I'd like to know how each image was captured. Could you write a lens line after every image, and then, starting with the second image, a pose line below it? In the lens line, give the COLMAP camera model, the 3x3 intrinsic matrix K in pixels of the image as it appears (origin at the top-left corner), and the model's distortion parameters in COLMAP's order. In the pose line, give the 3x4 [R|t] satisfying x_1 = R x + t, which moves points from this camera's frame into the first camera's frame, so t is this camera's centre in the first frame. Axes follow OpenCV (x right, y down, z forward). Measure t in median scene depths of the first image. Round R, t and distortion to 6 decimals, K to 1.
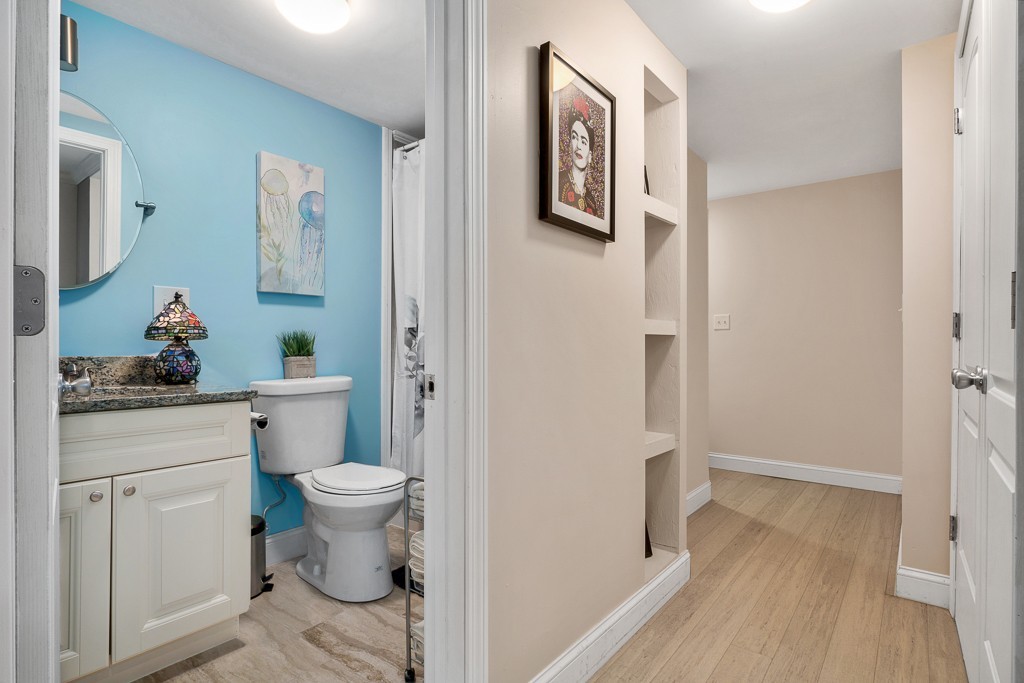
lens RADIAL K [[520.2, 0, 510.9], [0, 520.2, 345.5], [0, 0, 1]] dist [-0.014931, -0.000278]
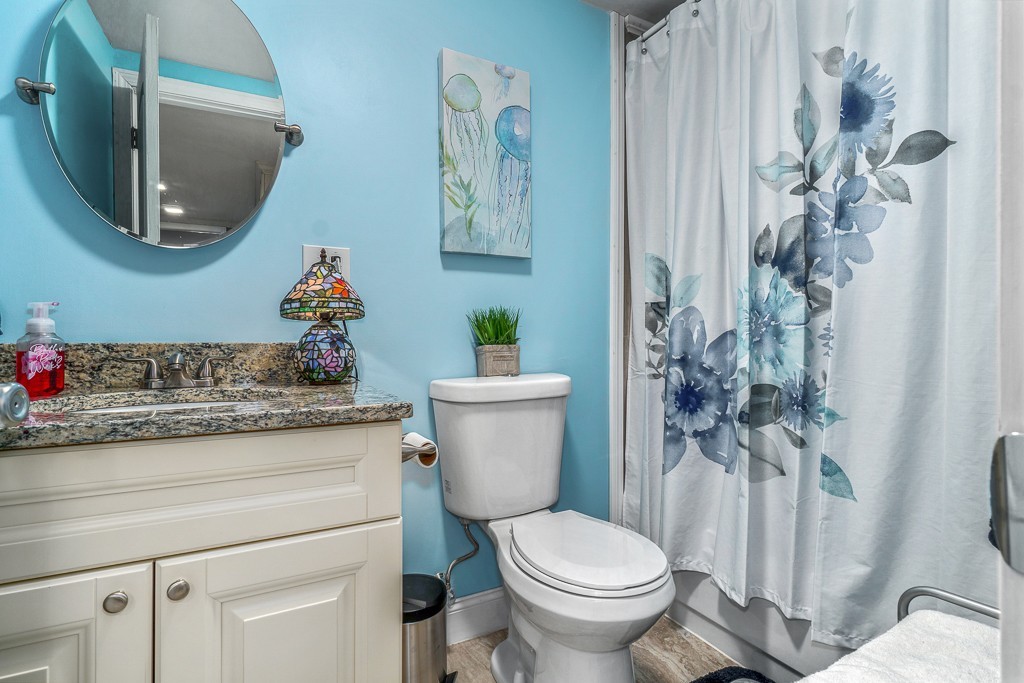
lens RADIAL K [[500.2, 0, 512.0], [0, 500.2, 341.5], [0, 0, 1]] dist [0.000701, -0.000141]
pose [[0.920982, -0.000055, -0.389606, -0.135244], [0.003307, 0.999965, 0.007677, 0.012259], [0.389592, -0.008359, 0.920950, 0.411076]]
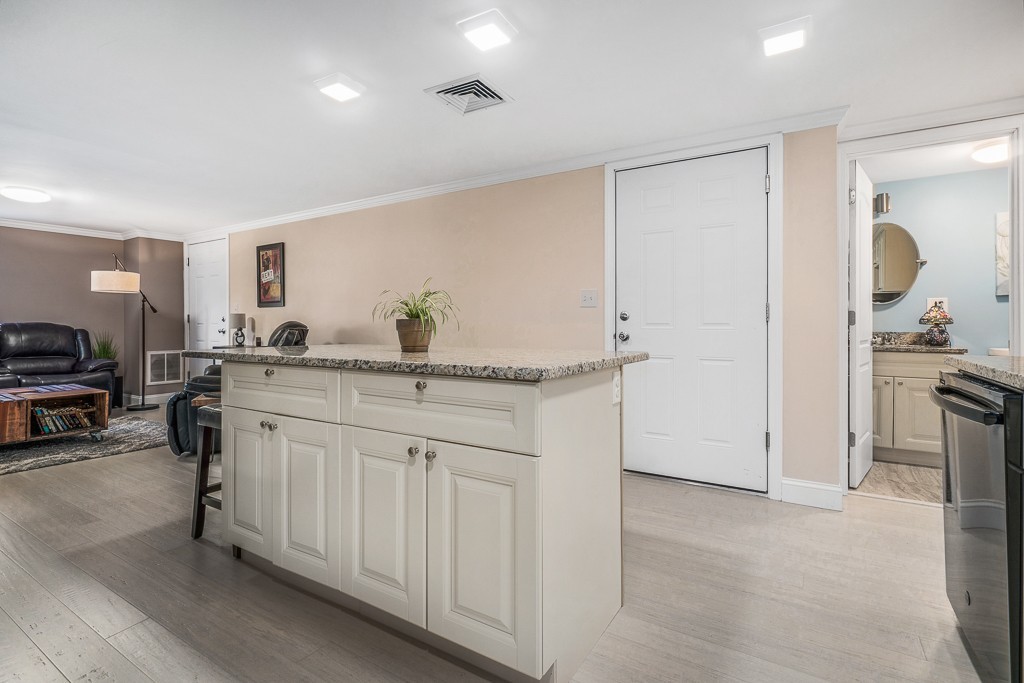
lens RADIAL K [[481.0, 0, 500.5], [0, 481.0, 325.8], [0, 0, 1]] dist [-0.001924, -0.000570]
pose [[0.096506, 0.000031, -0.995332, 0.928987], [0.005136, 0.999987, 0.000529, -0.012985], [0.995319, -0.005163, 0.096504, -0.780933]]
